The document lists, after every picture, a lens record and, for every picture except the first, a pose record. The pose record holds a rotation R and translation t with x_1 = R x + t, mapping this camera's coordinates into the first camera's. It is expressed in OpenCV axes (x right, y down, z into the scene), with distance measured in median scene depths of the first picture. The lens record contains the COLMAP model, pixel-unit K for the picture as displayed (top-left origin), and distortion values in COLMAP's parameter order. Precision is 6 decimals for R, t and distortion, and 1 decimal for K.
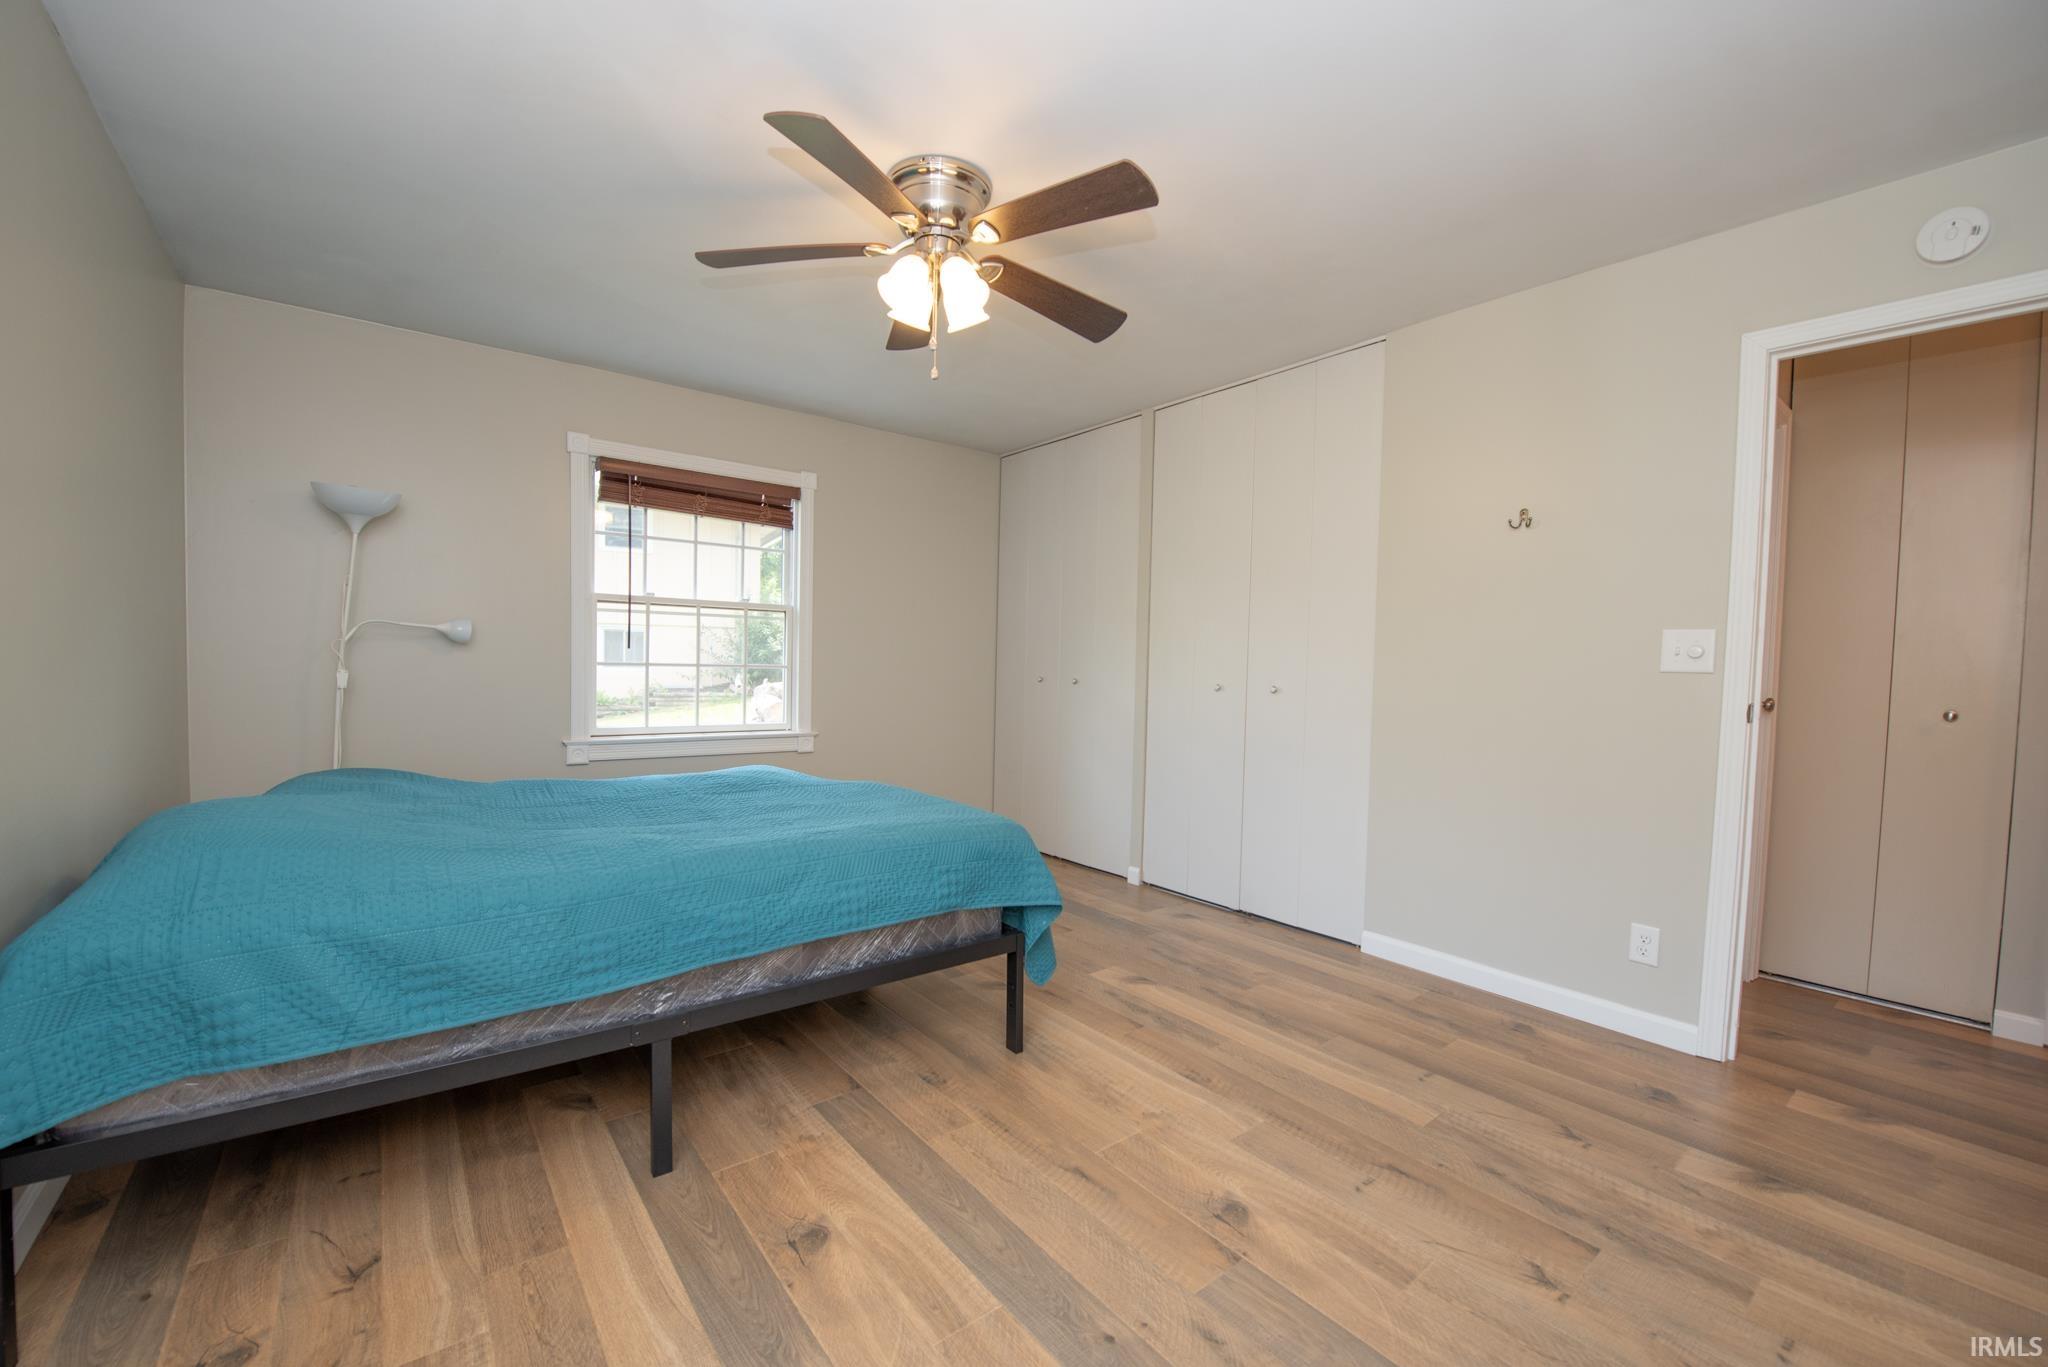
lens RADIAL K [[817.6, 0, 1024.0], [0, 817.6, 683.5], [0, 0, 1]] dist [-0.029706, 0.000021]
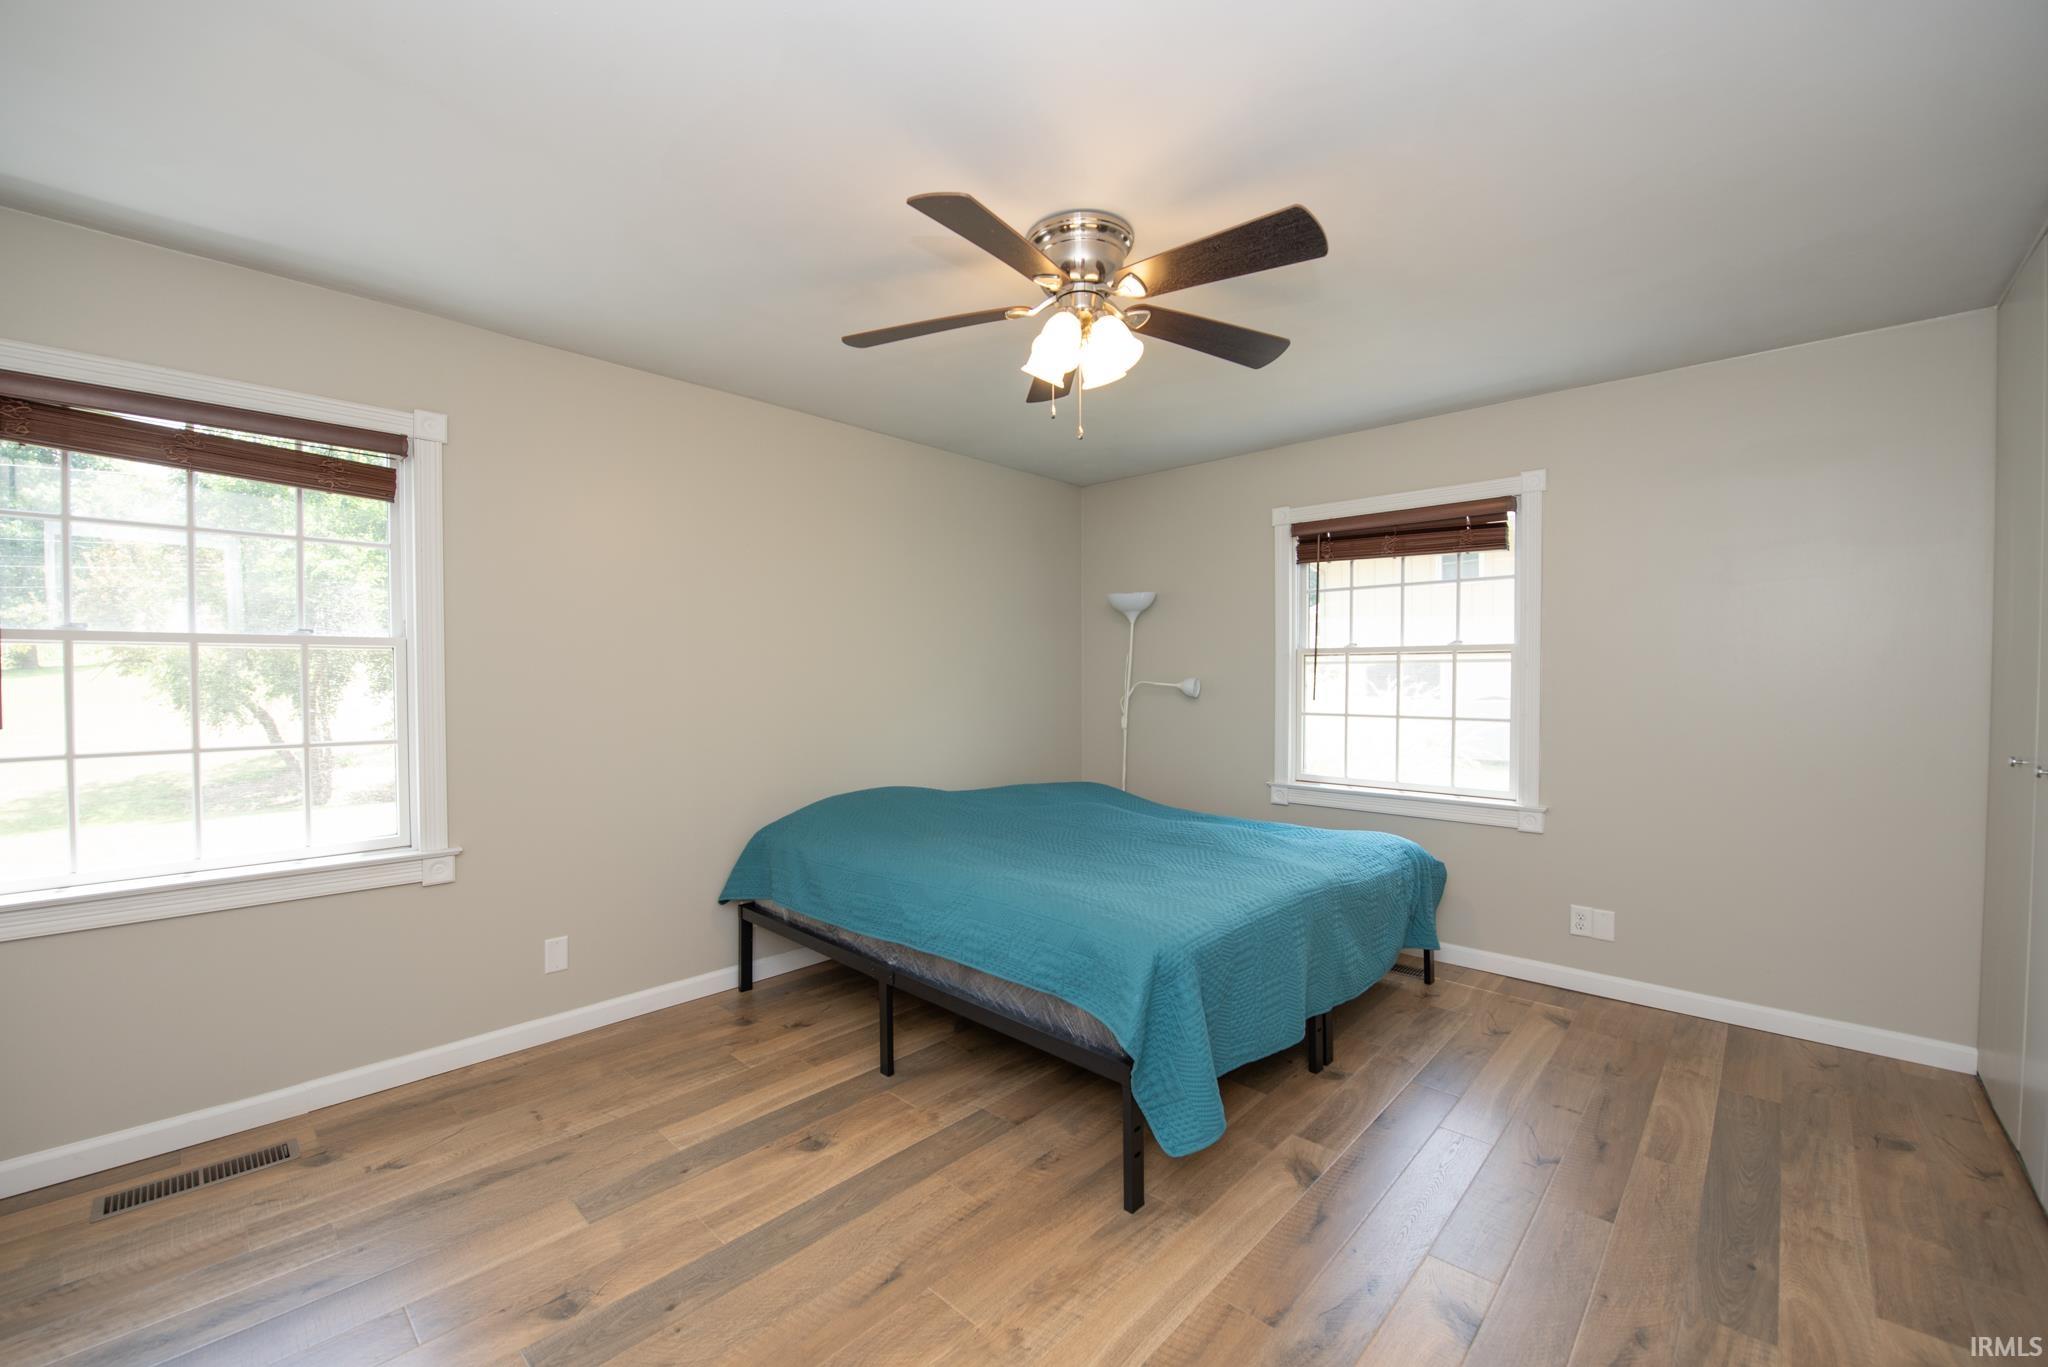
lens RADIAL K [[817.6, 0, 1024.0], [0, 817.6, 683.5], [0, 0, 1]] dist [-0.029706, 0.000021]
pose [[0.139537, -0.013319, -0.990127, 0.858652], [-0.020054, 0.999666, -0.016274, -0.068894], [0.990014, 0.022126, 0.139223, 0.831657]]
